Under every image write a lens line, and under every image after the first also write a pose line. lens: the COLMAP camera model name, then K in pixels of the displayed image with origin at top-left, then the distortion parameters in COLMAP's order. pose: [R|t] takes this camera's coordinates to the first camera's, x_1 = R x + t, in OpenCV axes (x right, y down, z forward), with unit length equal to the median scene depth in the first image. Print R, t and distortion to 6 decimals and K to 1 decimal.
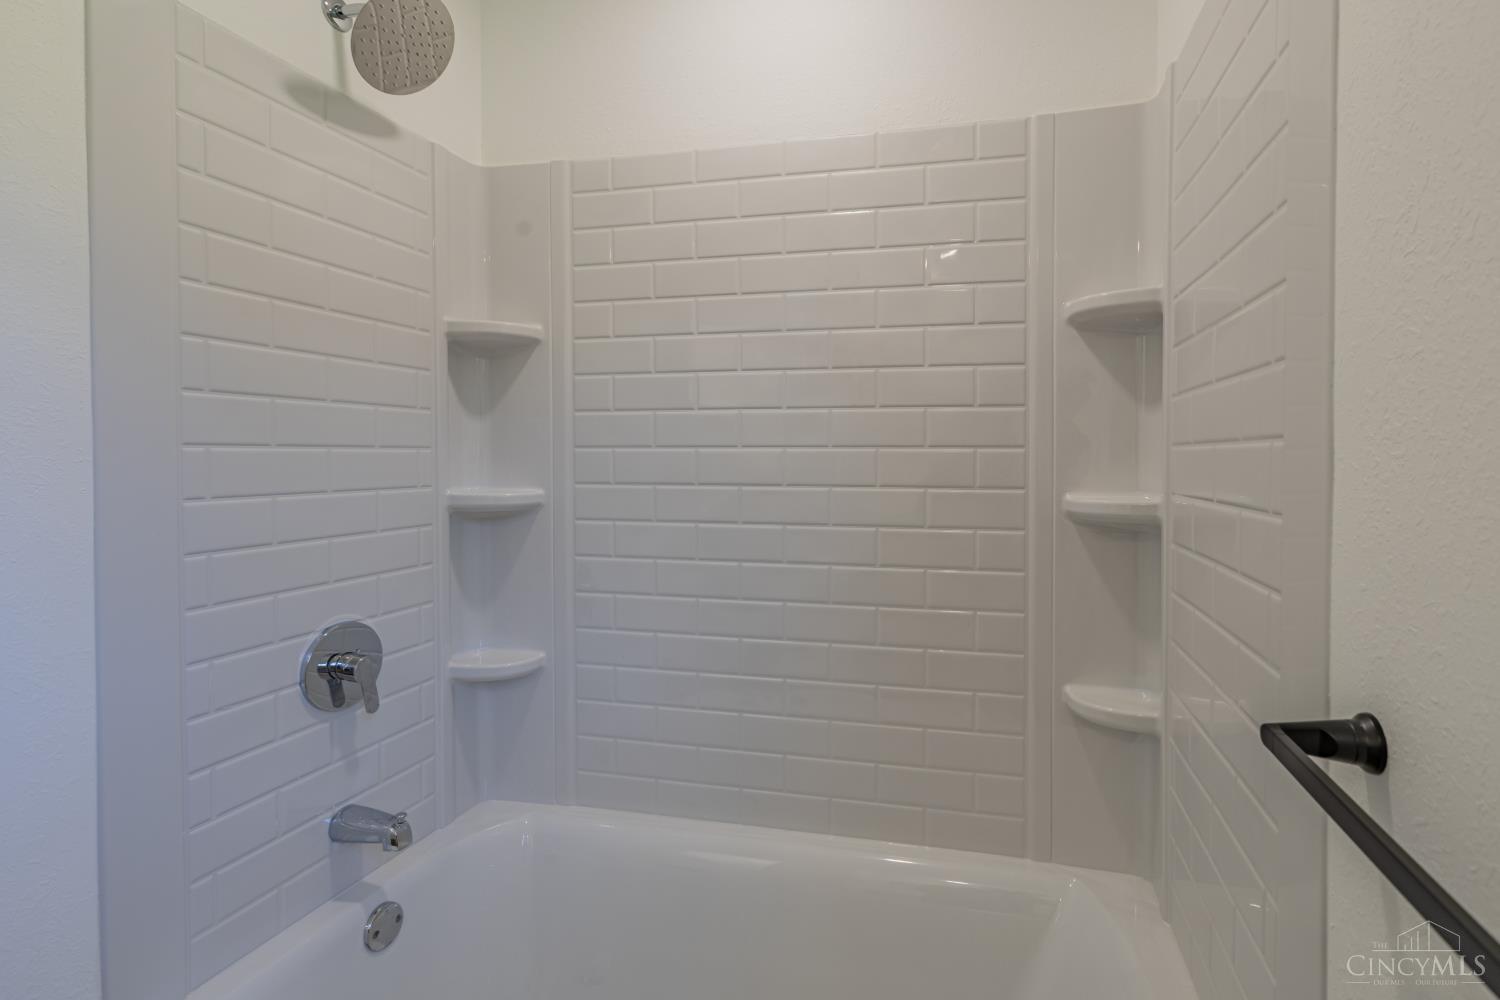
lens RADIAL K [[914.9, 0, 753.2], [0, 914.9, 455.7], [0, 0, 1]] dist [0.000950, 0.000052]
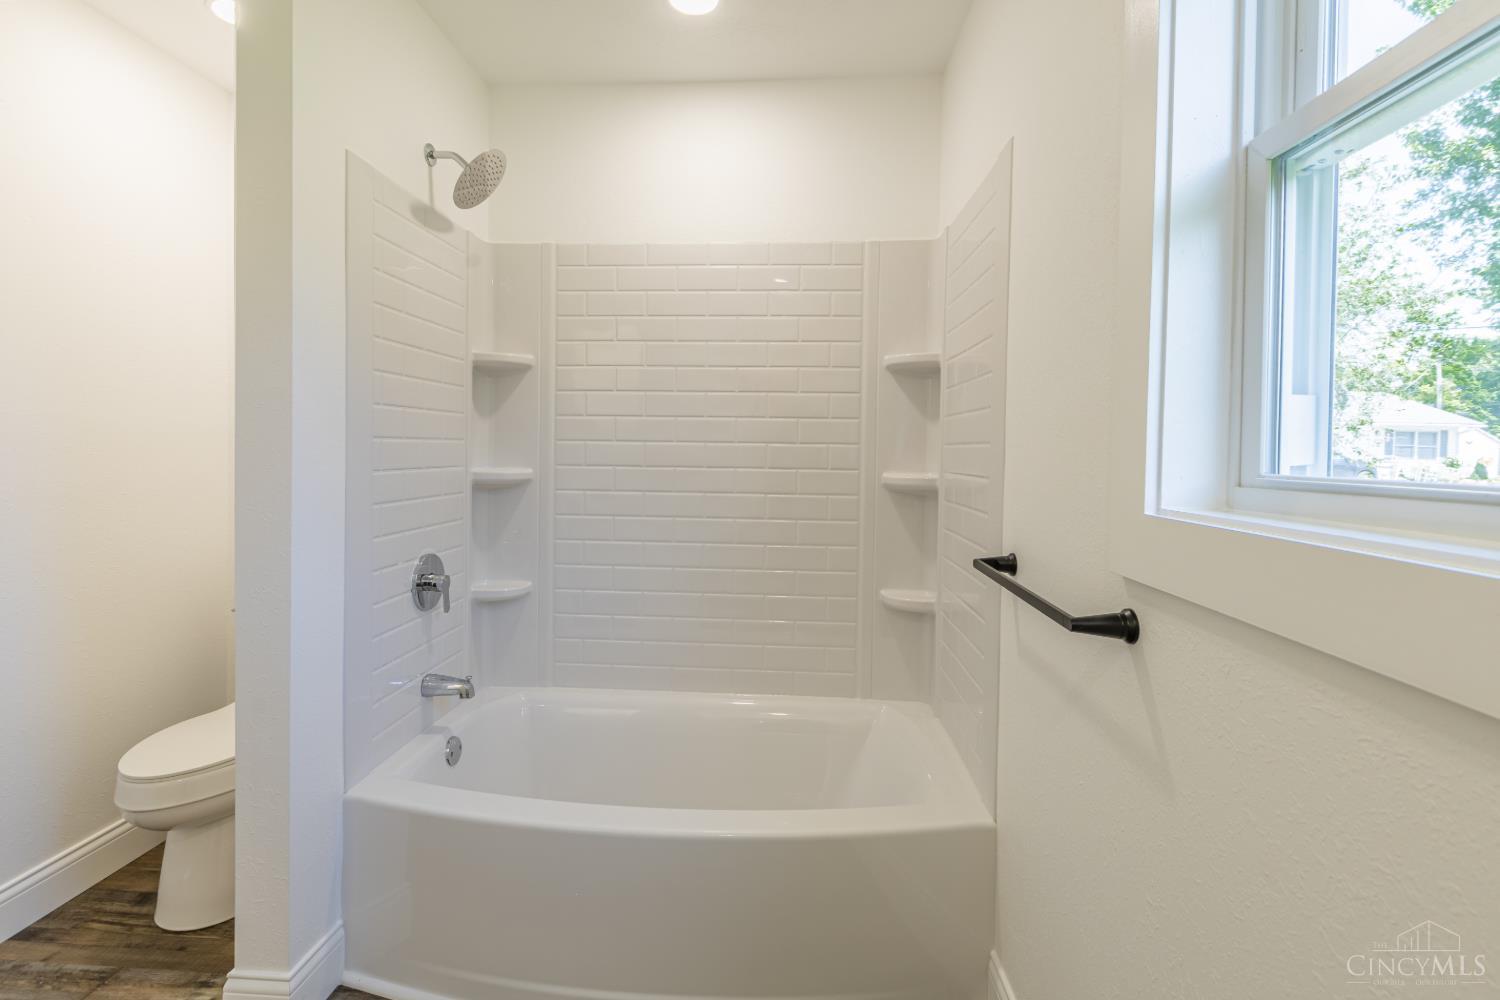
lens RADIAL K [[674.9, 0, 744.7], [0, 674.9, 456.1], [0, 0, 1]] dist [0.000259, -0.000152]
pose [[0.990420, 0.009288, 0.137778, -0.072256], [-0.011002, 0.999871, 0.011687, -0.000093], [-0.137652, -0.013091, 0.990394, -0.166359]]
